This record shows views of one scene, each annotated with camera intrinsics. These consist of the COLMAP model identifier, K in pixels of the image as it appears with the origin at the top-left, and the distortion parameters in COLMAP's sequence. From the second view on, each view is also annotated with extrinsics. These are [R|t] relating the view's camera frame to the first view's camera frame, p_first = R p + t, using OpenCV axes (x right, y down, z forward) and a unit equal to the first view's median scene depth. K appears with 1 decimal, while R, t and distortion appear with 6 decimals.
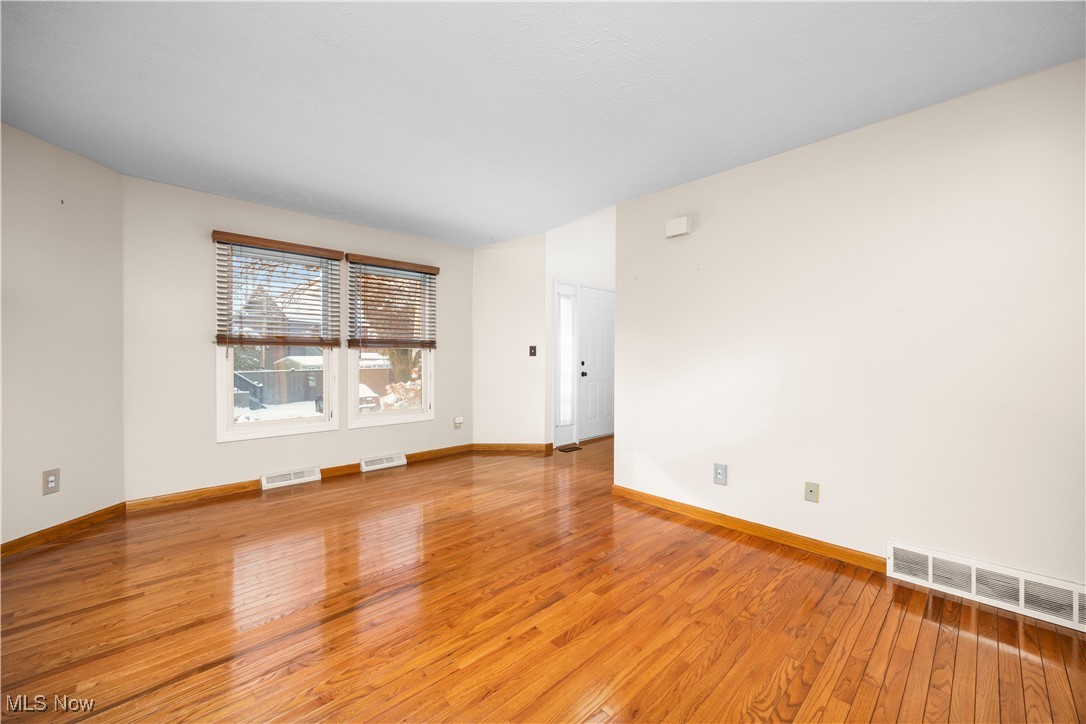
lens RADIAL K [[429.7, 0, 546.6], [0, 429.7, 358.6], [0, 0, 1]] dist [-0.003764, -0.000318]
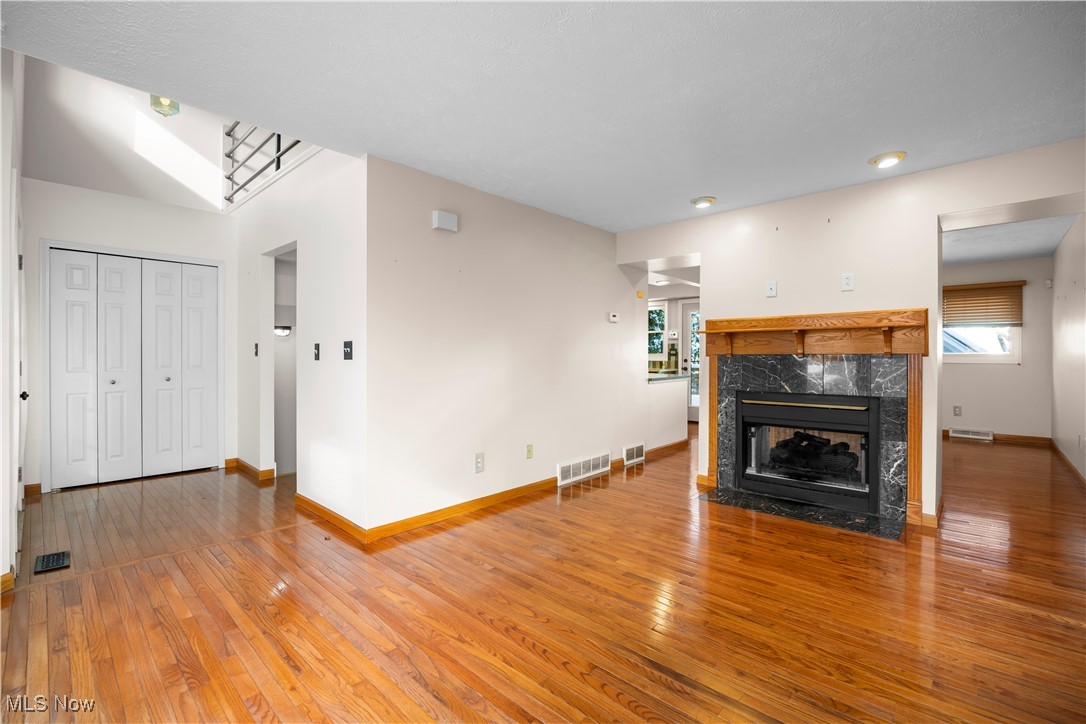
lens RADIAL K [[477.1, 0, 543.9], [0, 477.1, 357.1], [0, 0, 1]] dist [-0.014894, -0.000432]
pose [[-0.059551, -0.010332, 0.998172, -0.962169], [0.003639, 0.999938, 0.010567, -0.016833], [-0.998219, 0.004261, -0.059510, 1.056902]]
